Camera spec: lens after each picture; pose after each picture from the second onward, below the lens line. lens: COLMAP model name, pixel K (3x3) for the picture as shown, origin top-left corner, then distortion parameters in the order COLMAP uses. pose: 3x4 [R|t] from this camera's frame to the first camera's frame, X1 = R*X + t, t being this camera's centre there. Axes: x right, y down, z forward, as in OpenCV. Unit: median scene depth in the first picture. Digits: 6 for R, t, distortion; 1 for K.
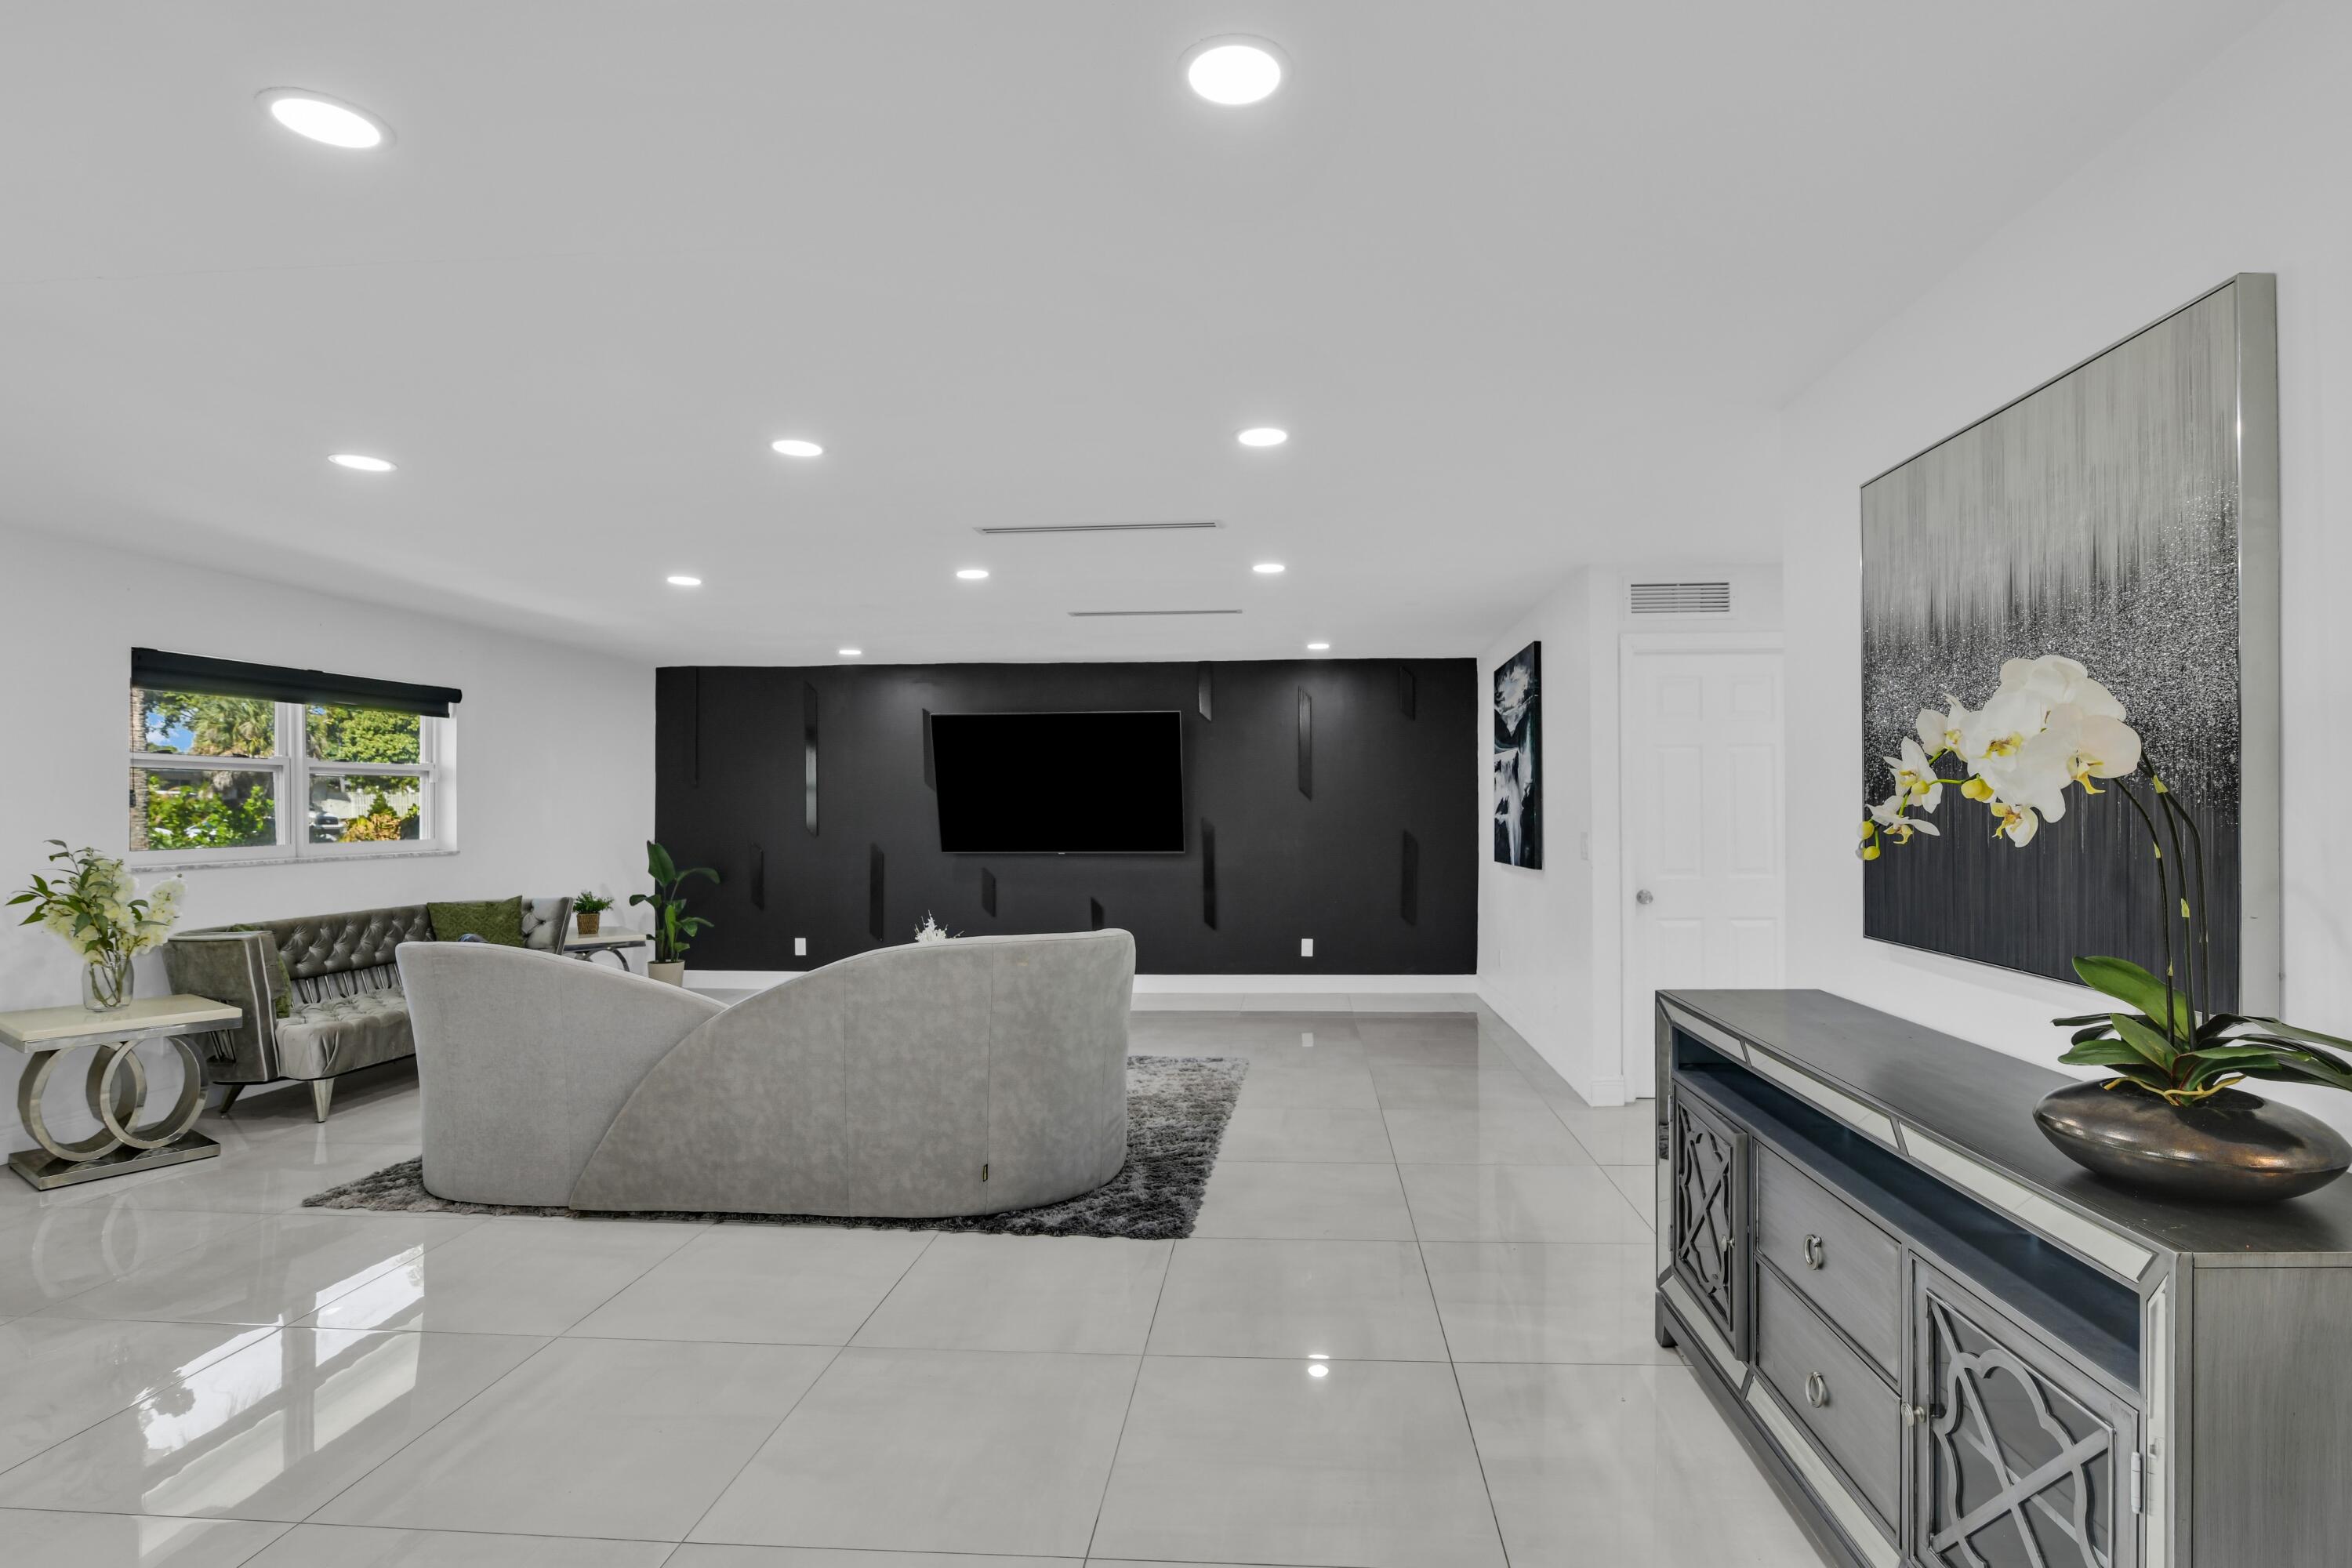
lens RADIAL K [[1111.2, 0, 1220.8], [0, 1111.2, 812.2], [0, 0, 1]] dist [-0.014995, 0.000214]
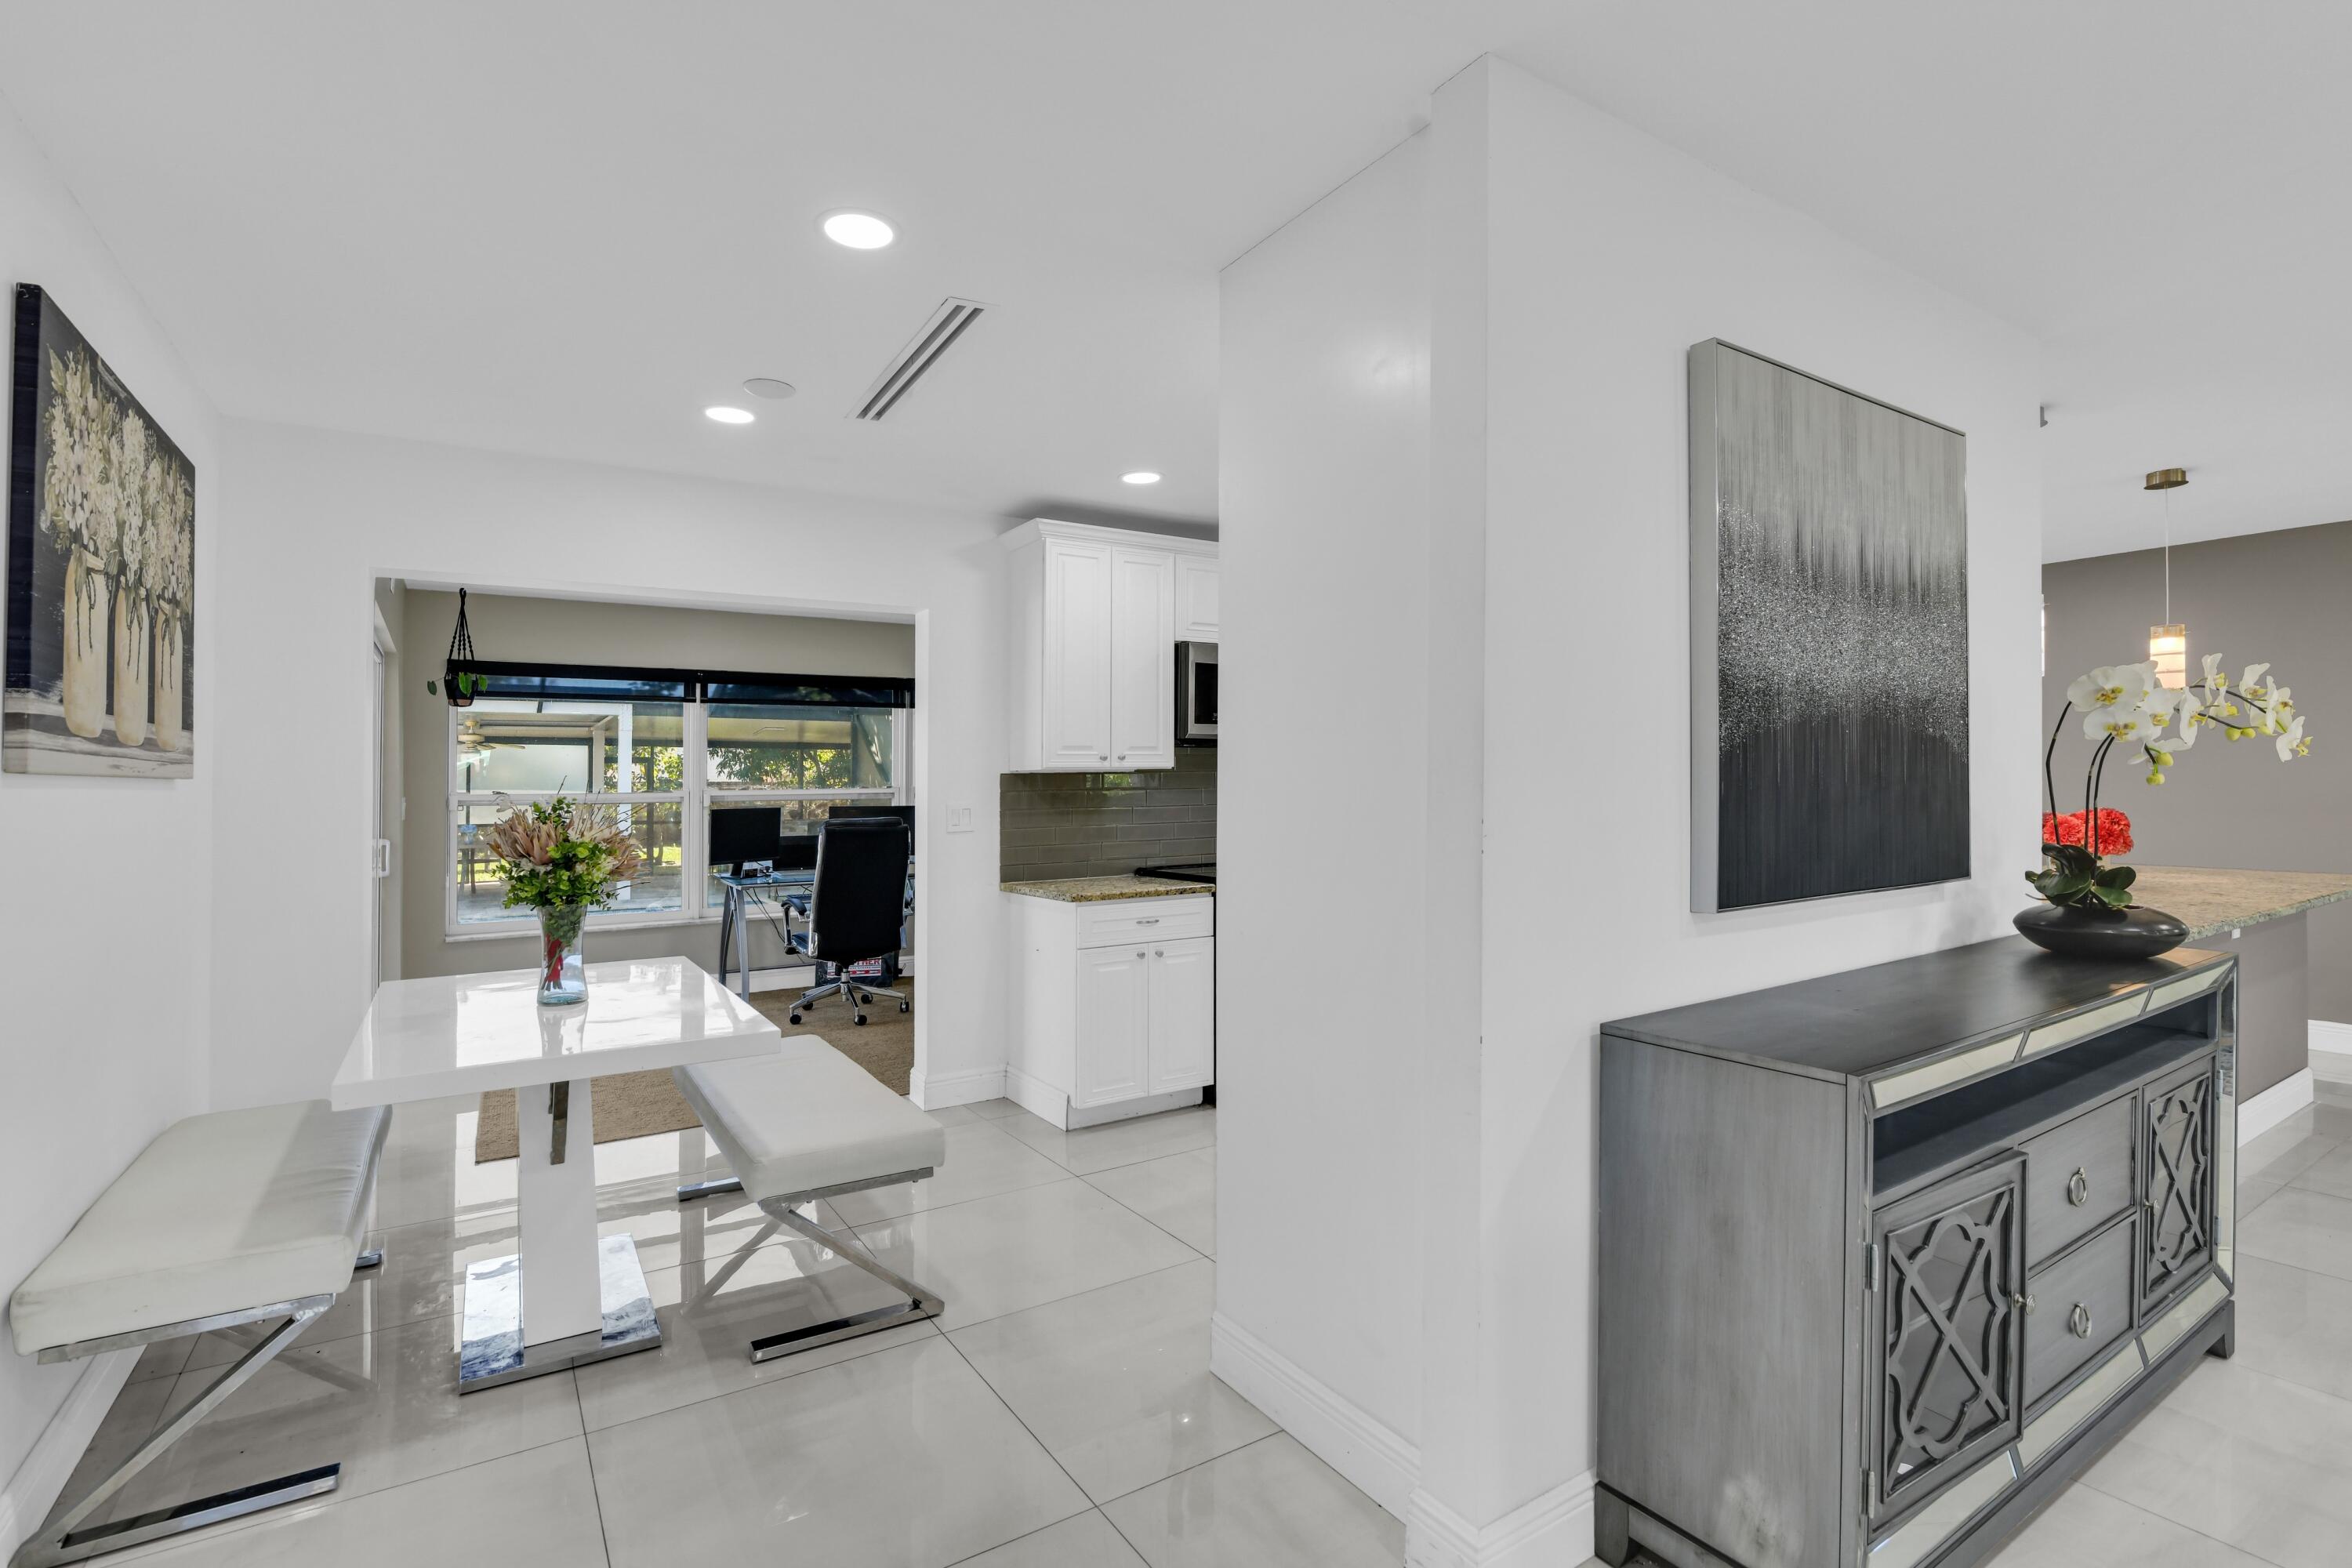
lens RADIAL K [[1111.2, 0, 1220.8], [0, 1111.2, 812.2], [0, 0, 1]] dist [-0.014995, 0.000214]
pose [[-0.616417, -0.020491, 0.787153, 0.104614], [0.012173, 0.999294, 0.035545, 0.004797], [-0.787326, 0.031493, -0.615732, 1.030040]]
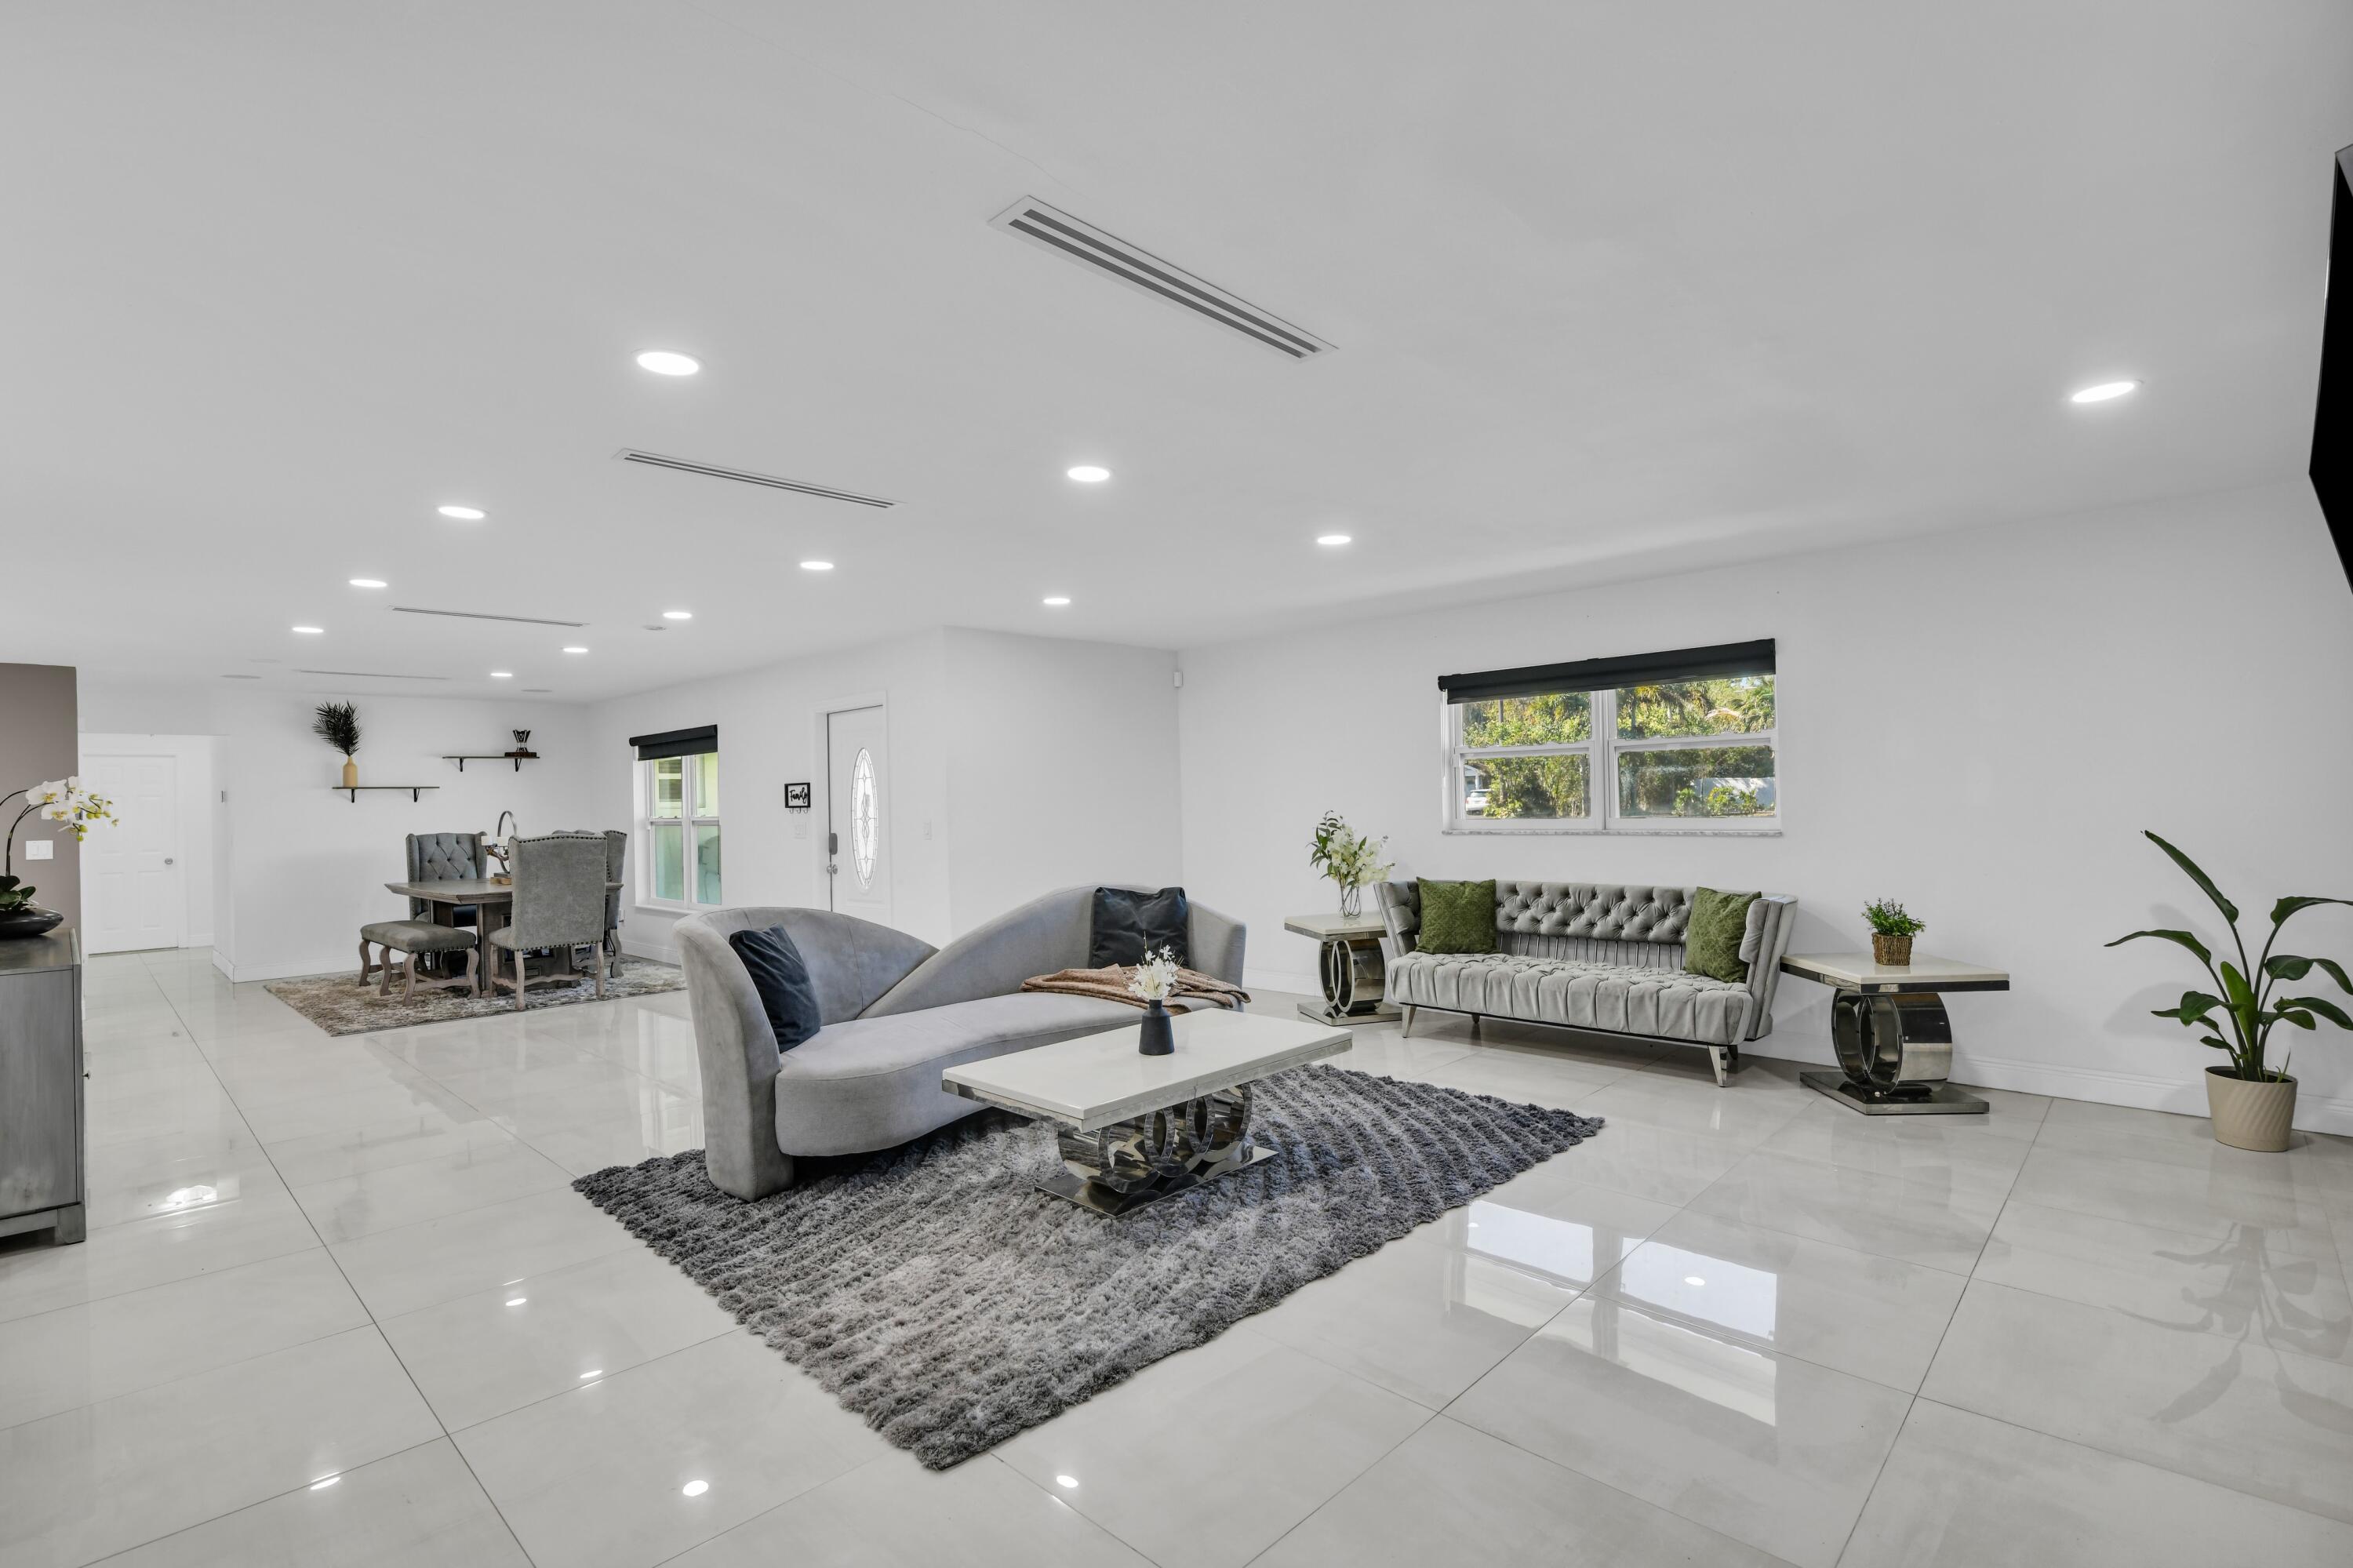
lens RADIAL K [[1086.4, 0, 1181.2], [0, 1086.4, 773.5], [0, 0, 1]] dist [-0.014867, -0.000270]
pose [[-0.640375, -0.003254, -0.768055, 0.346274], [0.019990, 0.999582, -0.020902, -0.001395], [0.767802, -0.028738, -0.640042, 1.837426]]
